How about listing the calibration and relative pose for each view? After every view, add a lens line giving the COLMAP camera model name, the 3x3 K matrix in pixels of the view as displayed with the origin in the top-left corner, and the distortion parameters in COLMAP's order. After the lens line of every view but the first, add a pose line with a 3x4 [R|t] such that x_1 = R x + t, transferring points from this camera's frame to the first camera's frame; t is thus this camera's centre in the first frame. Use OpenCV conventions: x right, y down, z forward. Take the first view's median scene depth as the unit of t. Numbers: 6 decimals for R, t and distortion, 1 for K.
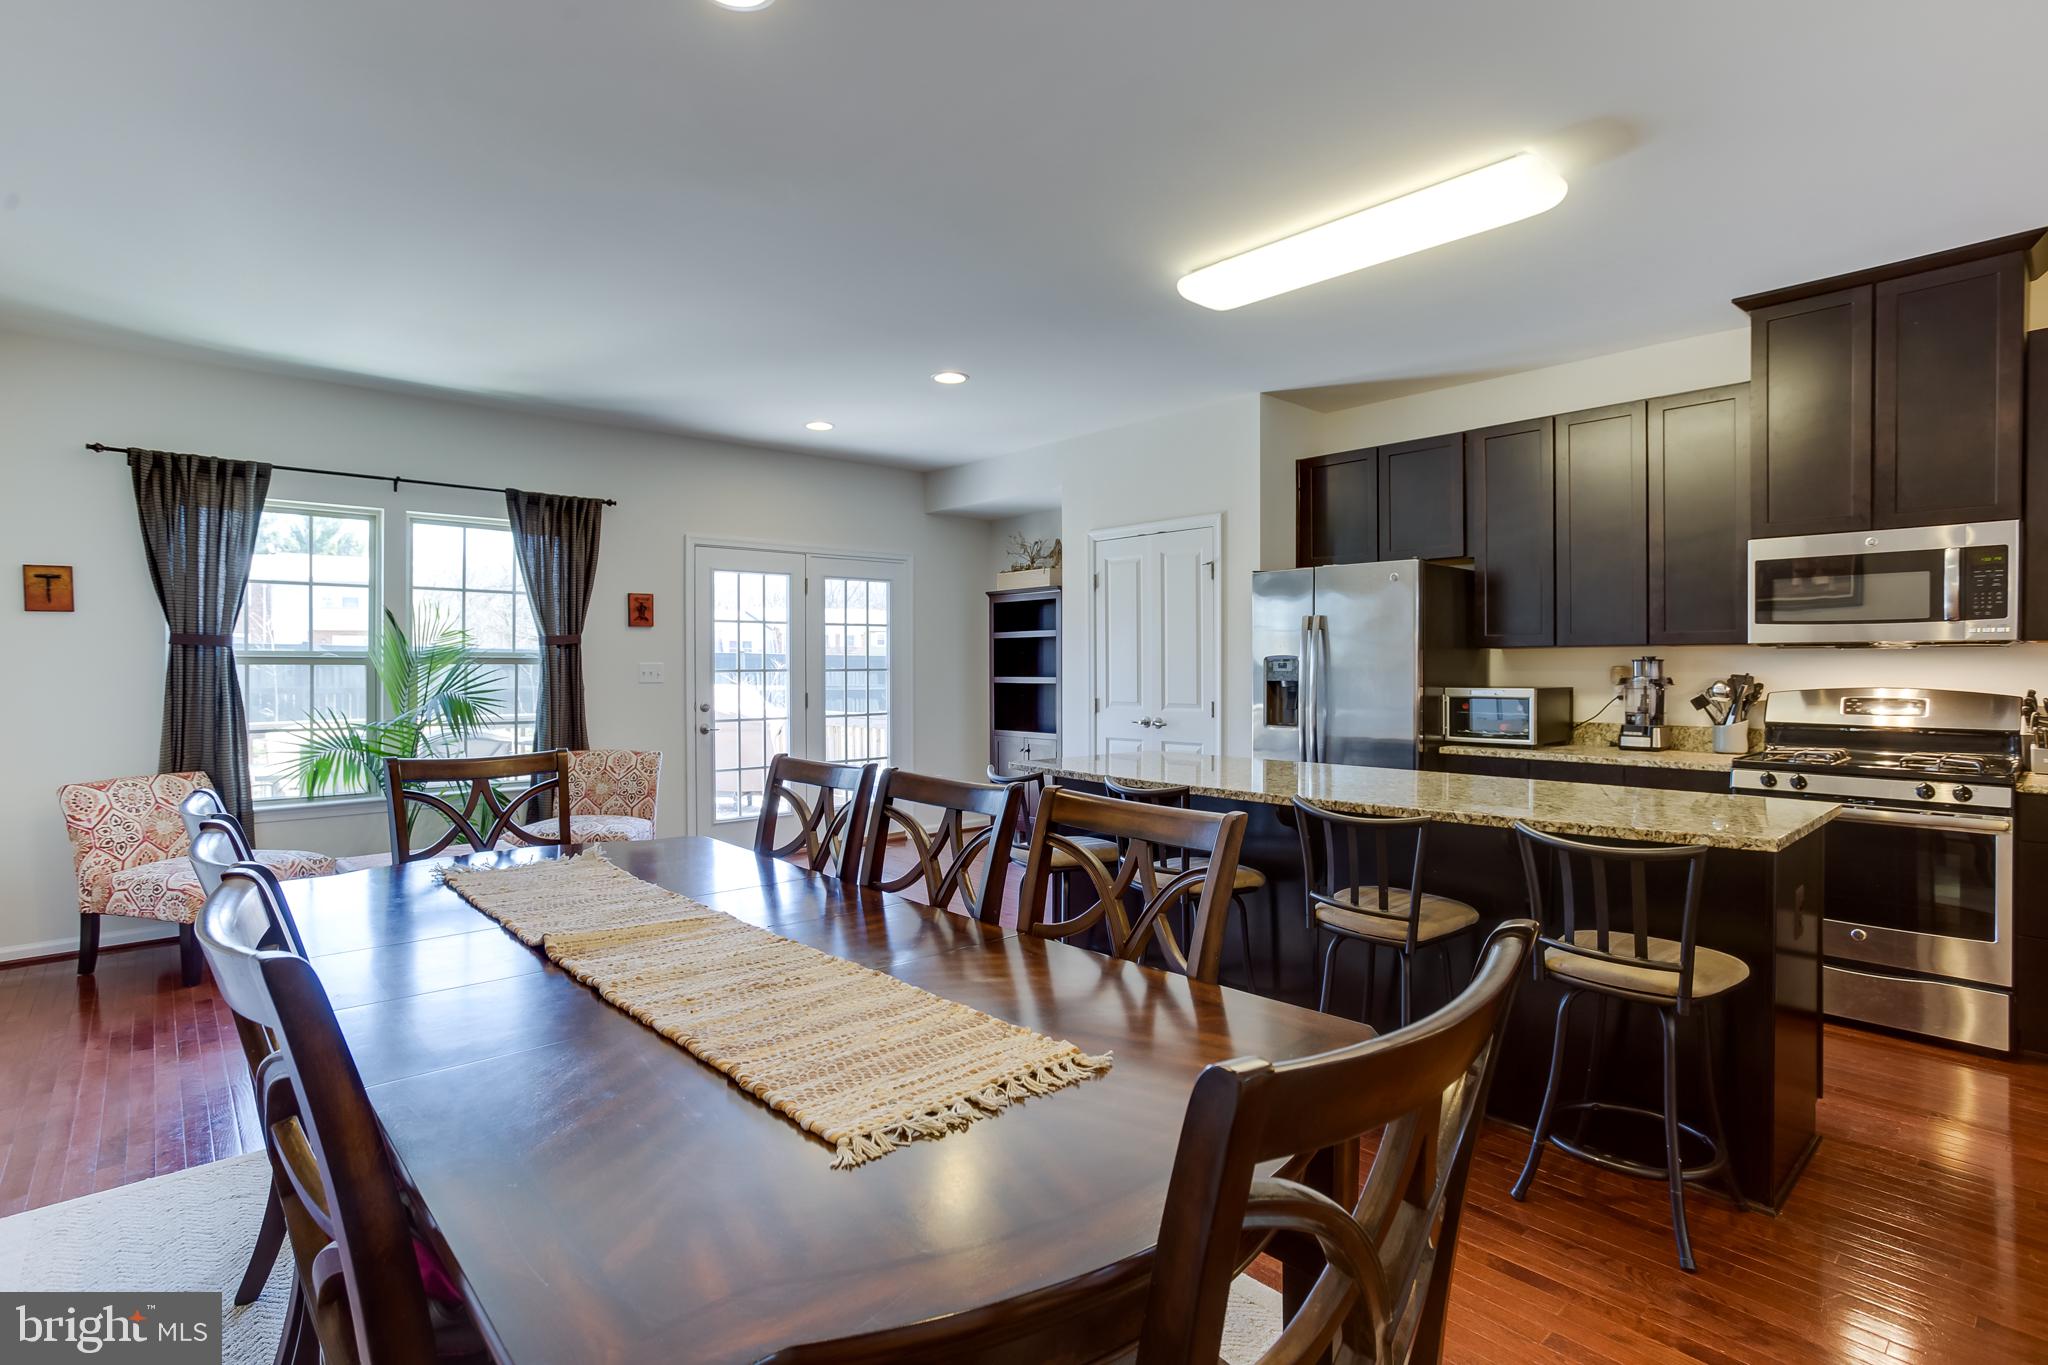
lens RADIAL K [[1015.2, 0, 1050.1], [0, 1015.2, 671.1], [0, 0, 1]] dist [-0.030619, 0.021324]
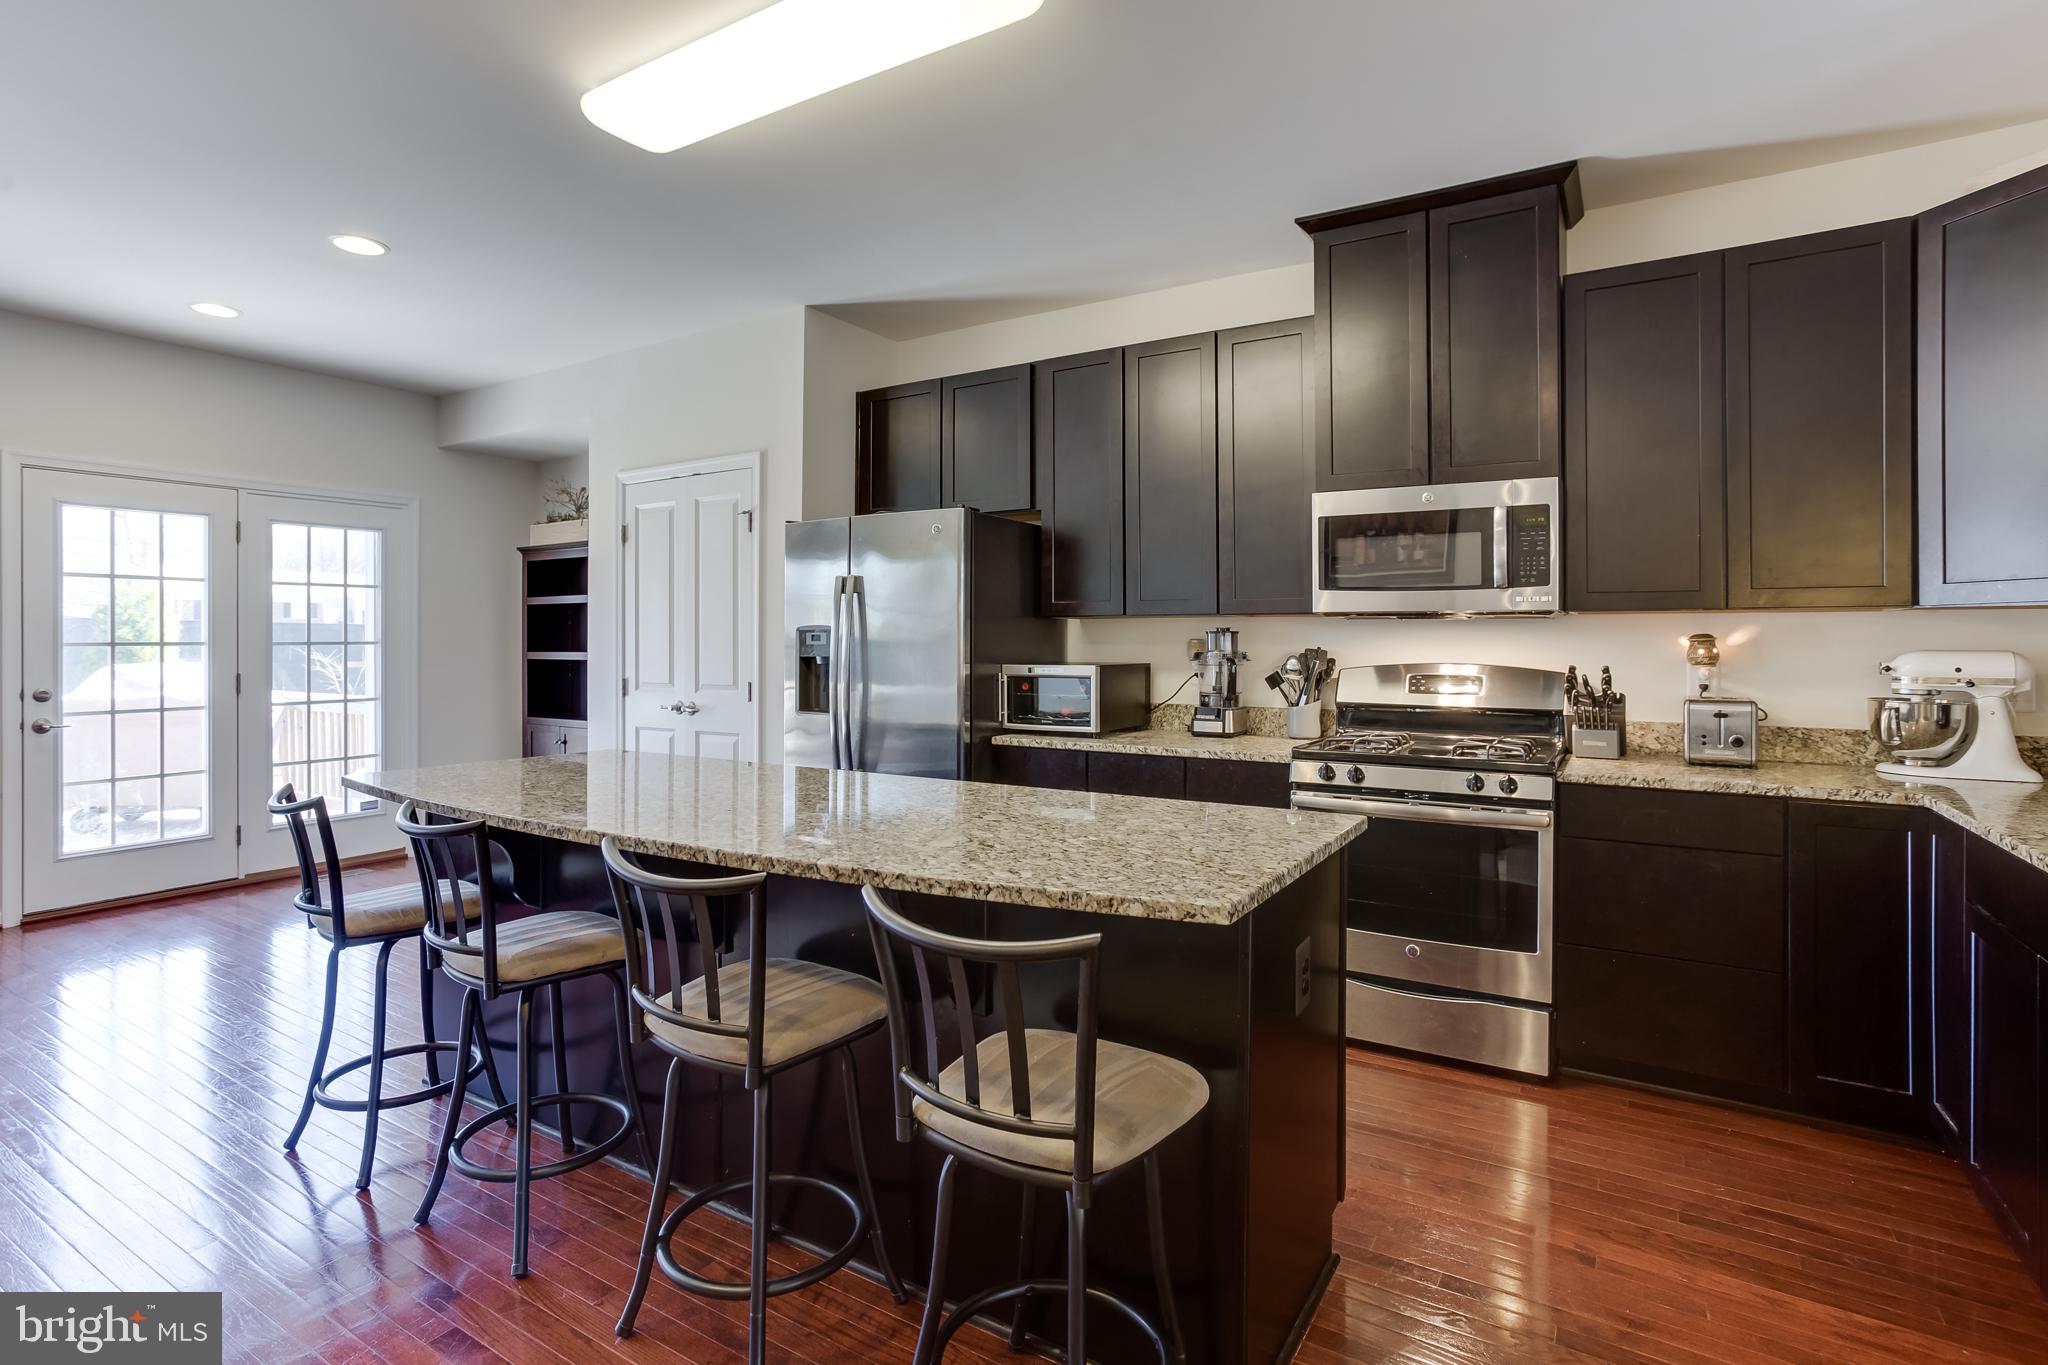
lens RADIAL K [[1015.2, 0, 1037.3], [0, 1015.2, 637.7], [0, 0, 1]] dist [-0.030619, 0.021324]
pose [[0.963440, 0.003005, 0.267907, 0.193769], [-0.000850, 0.999966, -0.008161, 0.000804], [-0.267923, 0.007635, 0.963410, 0.183009]]
